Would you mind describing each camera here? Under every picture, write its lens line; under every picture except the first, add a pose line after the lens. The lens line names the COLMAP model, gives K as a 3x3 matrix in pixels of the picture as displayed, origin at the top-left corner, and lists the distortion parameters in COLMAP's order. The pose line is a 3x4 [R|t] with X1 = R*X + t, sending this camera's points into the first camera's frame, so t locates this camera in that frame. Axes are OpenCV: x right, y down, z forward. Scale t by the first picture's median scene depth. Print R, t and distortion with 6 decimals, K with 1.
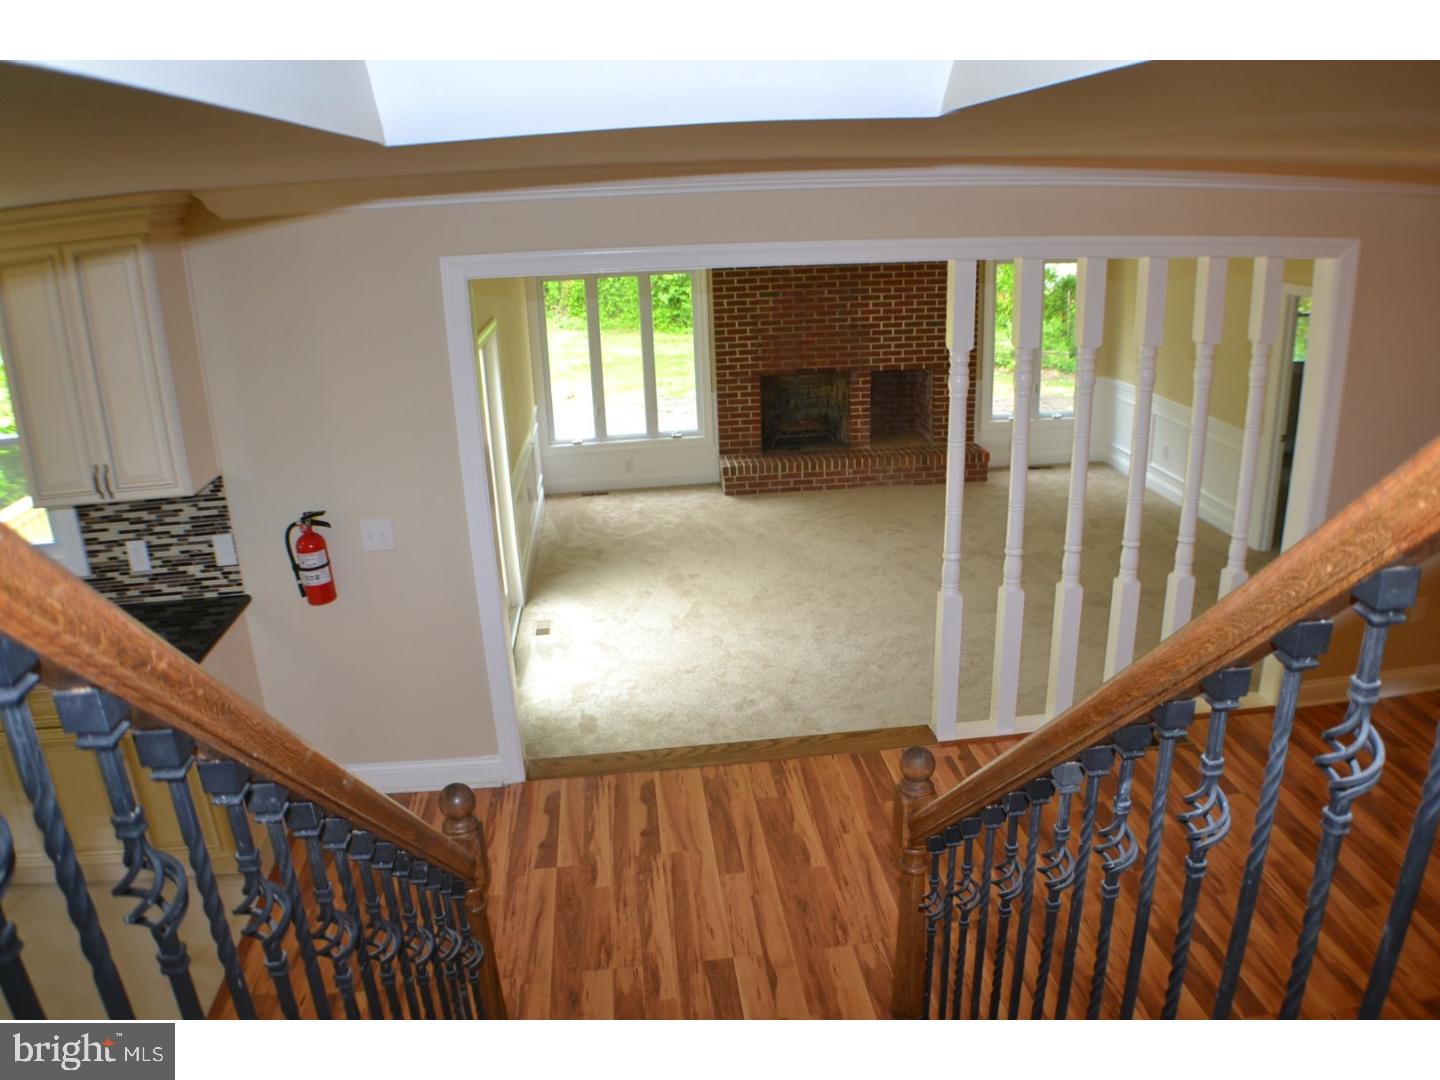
lens RADIAL K [[1063.0, 0, 720.0], [0, 1063.0, 540.0], [0, 0, 1]] dist [-0.168722, 0.044460]
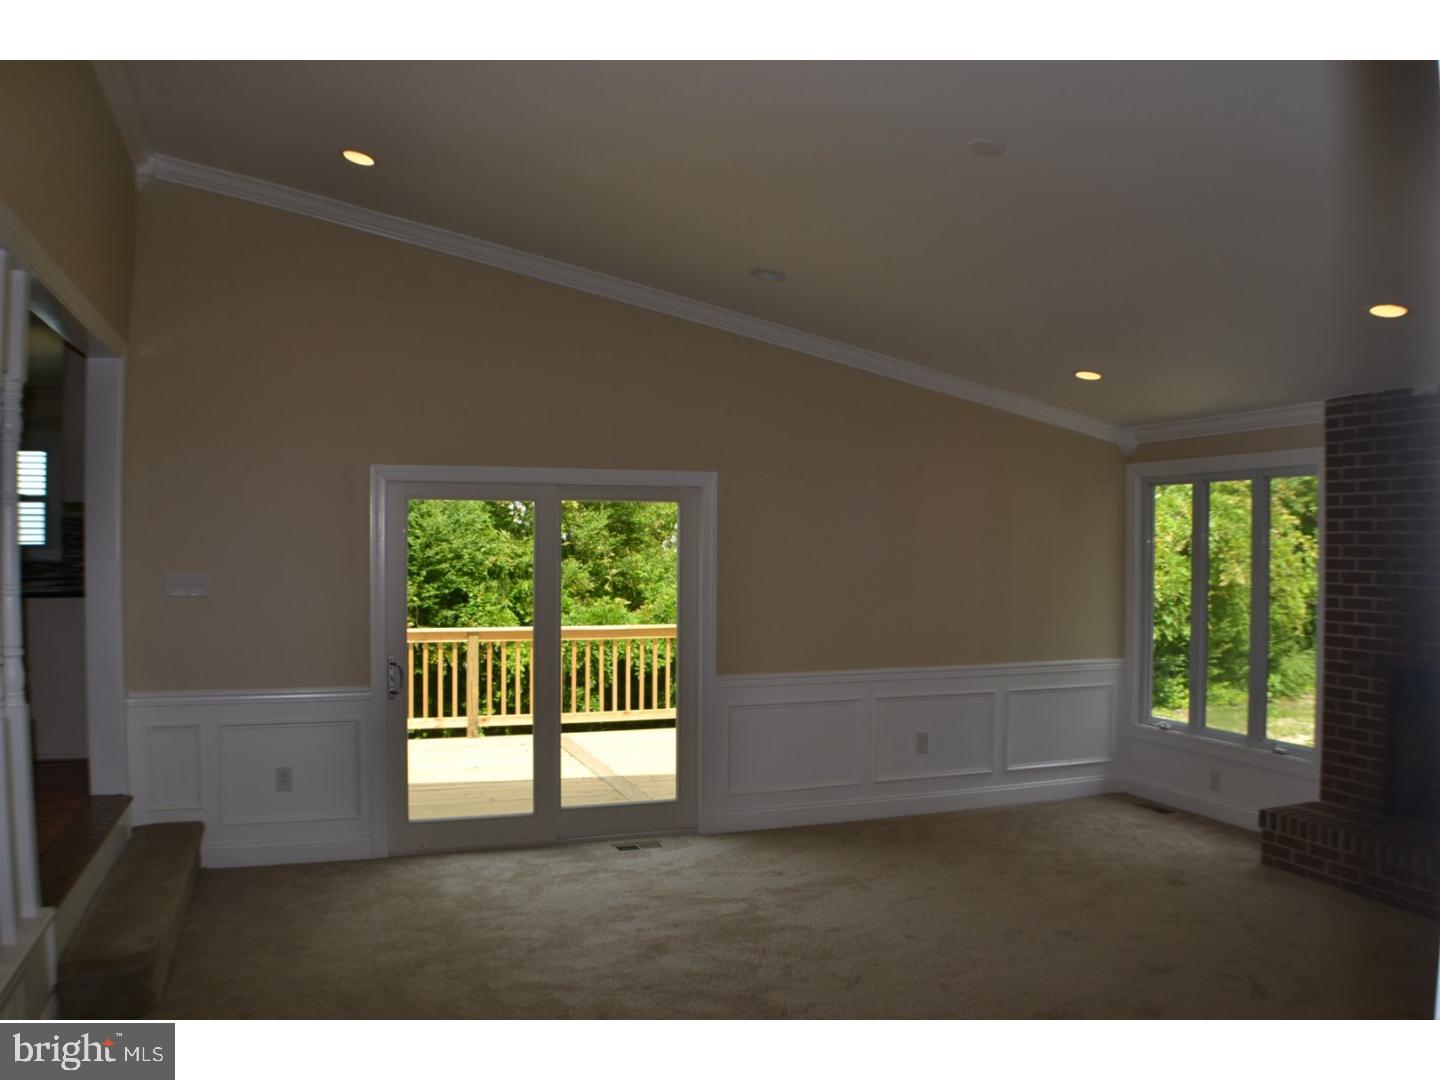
lens RADIAL K [[1157.8, 0, 720.0], [0, 1157.8, 540.0], [0, 0, 1]] dist [-0.164829, 0.009607]
pose [[0.231140, 0.038559, -0.972156, 0.483024], [-0.324862, 0.944925, -0.039760, -0.085688], [0.917082, 0.325006, 0.230937, 0.556163]]
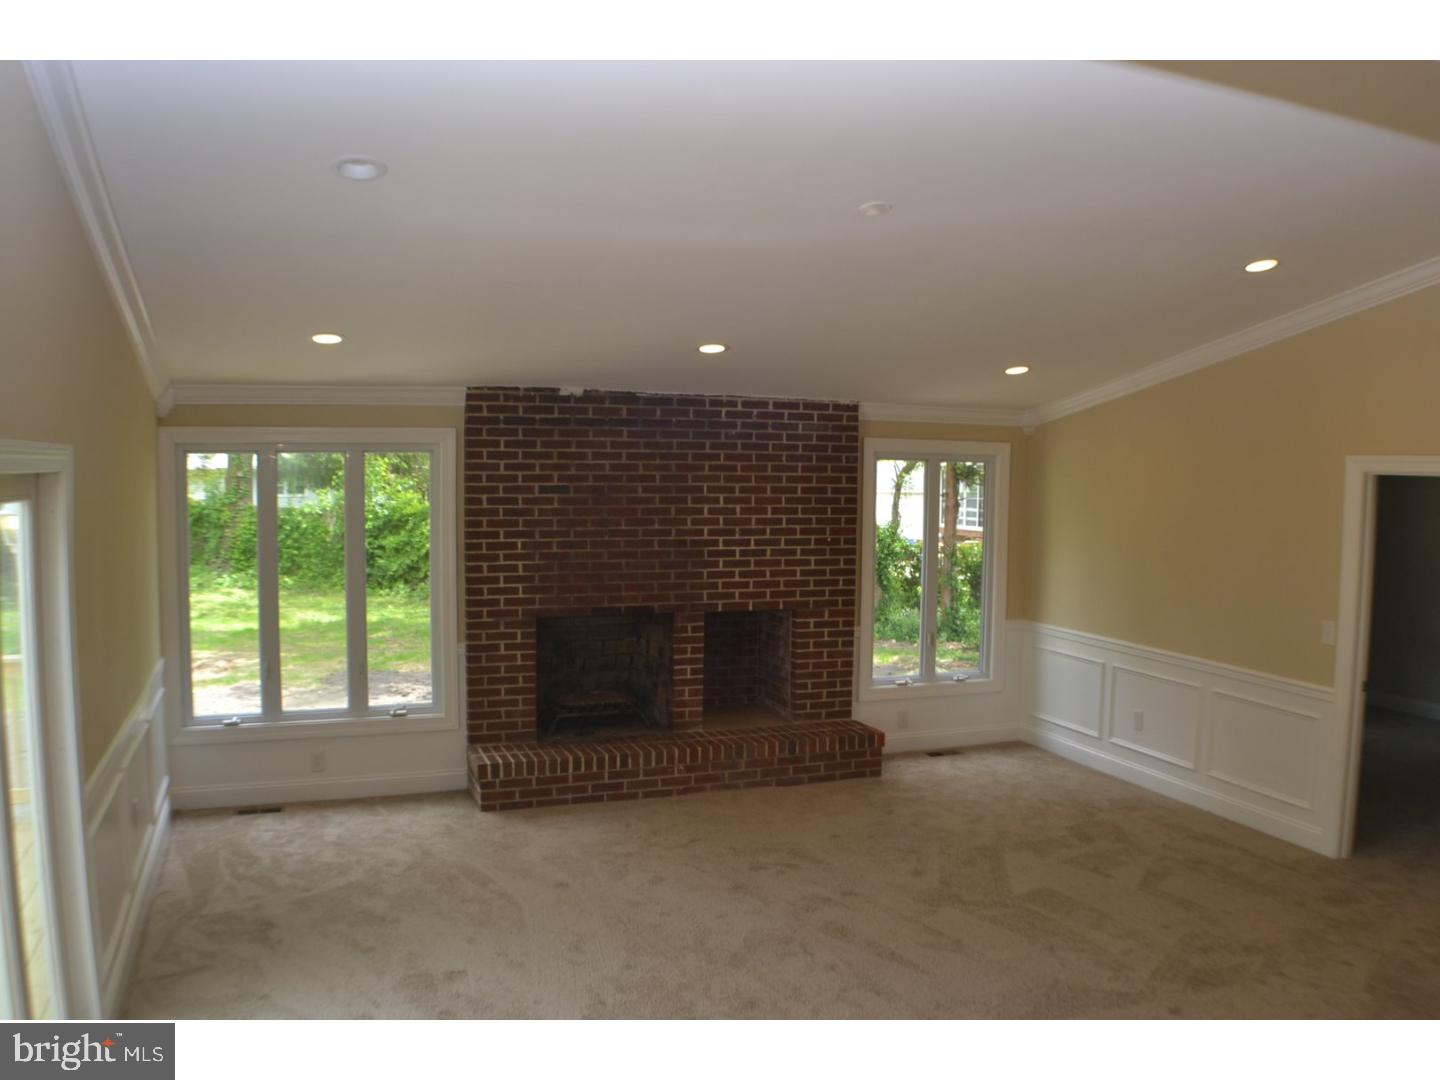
lens RADIAL K [[1157.8, 0, 720.0], [0, 1157.8, 540.0], [0, 0, 1]] dist [-0.164829, 0.009607]
pose [[0.963946, 0.028327, 0.264586, -0.039593], [0.040594, 0.967026, -0.251423, -0.022900], [-0.262983, 0.253099, 0.931011, 0.323277]]
